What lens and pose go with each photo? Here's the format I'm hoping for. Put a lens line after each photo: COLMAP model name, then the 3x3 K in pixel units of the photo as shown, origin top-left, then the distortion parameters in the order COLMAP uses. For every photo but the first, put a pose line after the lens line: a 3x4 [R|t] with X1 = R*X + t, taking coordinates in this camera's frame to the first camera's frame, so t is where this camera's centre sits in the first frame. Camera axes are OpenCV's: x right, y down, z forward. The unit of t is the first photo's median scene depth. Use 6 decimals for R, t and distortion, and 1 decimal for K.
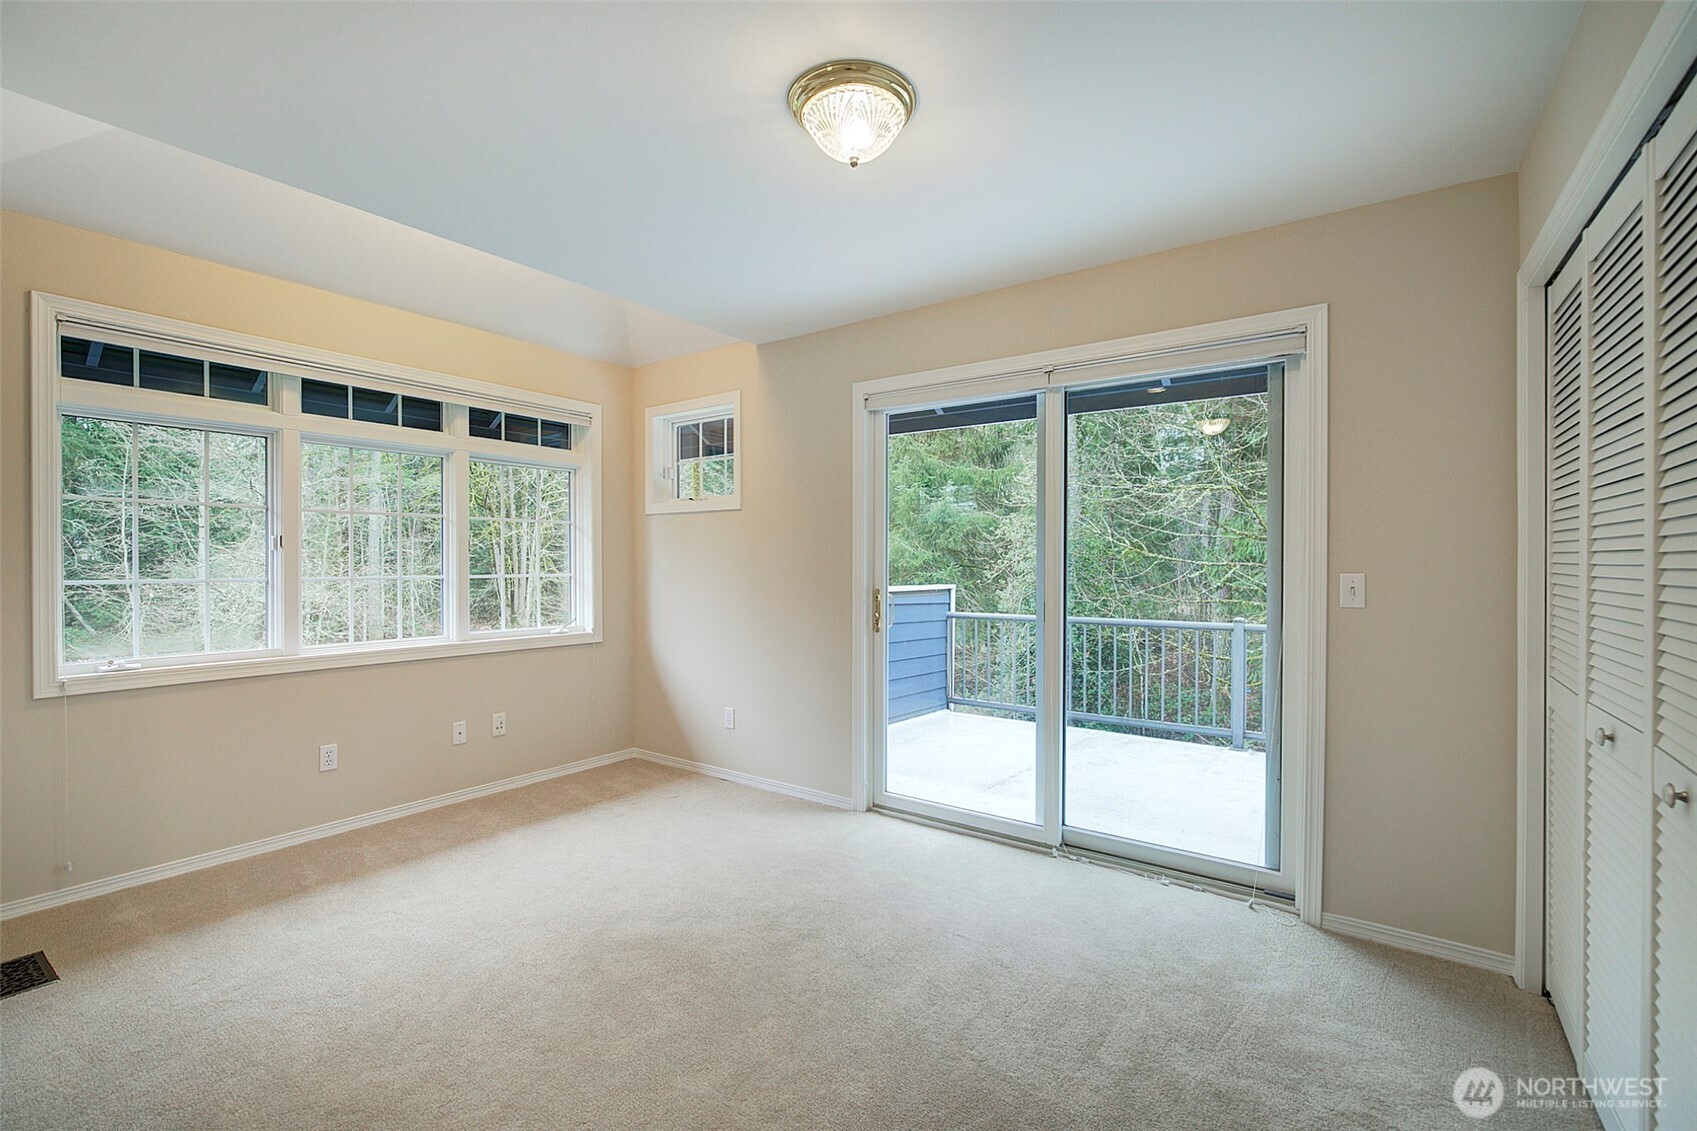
lens RADIAL K [[737.9, 0, 850.7], [0, 737.9, 567.5], [0, 0, 1]] dist [-0.015682, 0.000302]
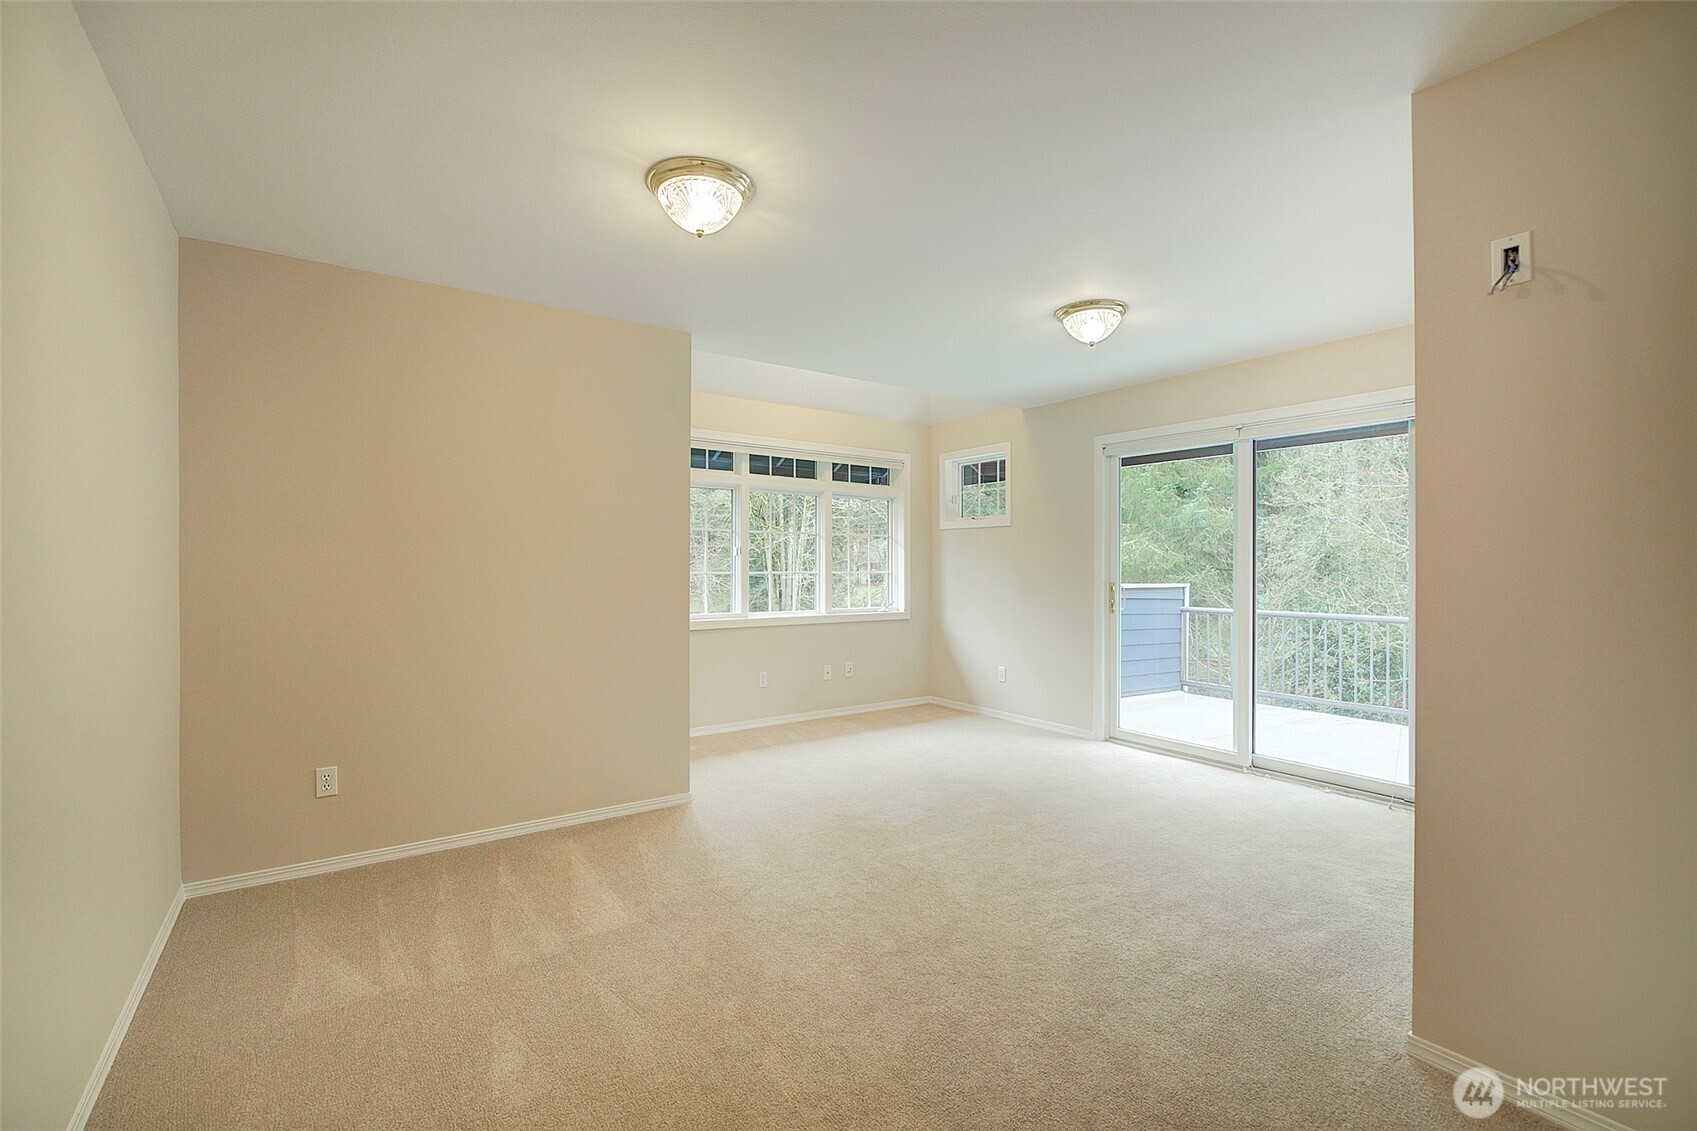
lens RADIAL K [[737.9, 0, 841.2], [0, 737.9, 563.7], [0, 0, 1]] dist [-0.015682, 0.000302]
pose [[0.944662, 0.001081, -0.328042, 0.006665], [-0.004262, 0.999951, -0.008978, 0.006950], [0.328017, 0.009879, 0.944620, -0.403327]]
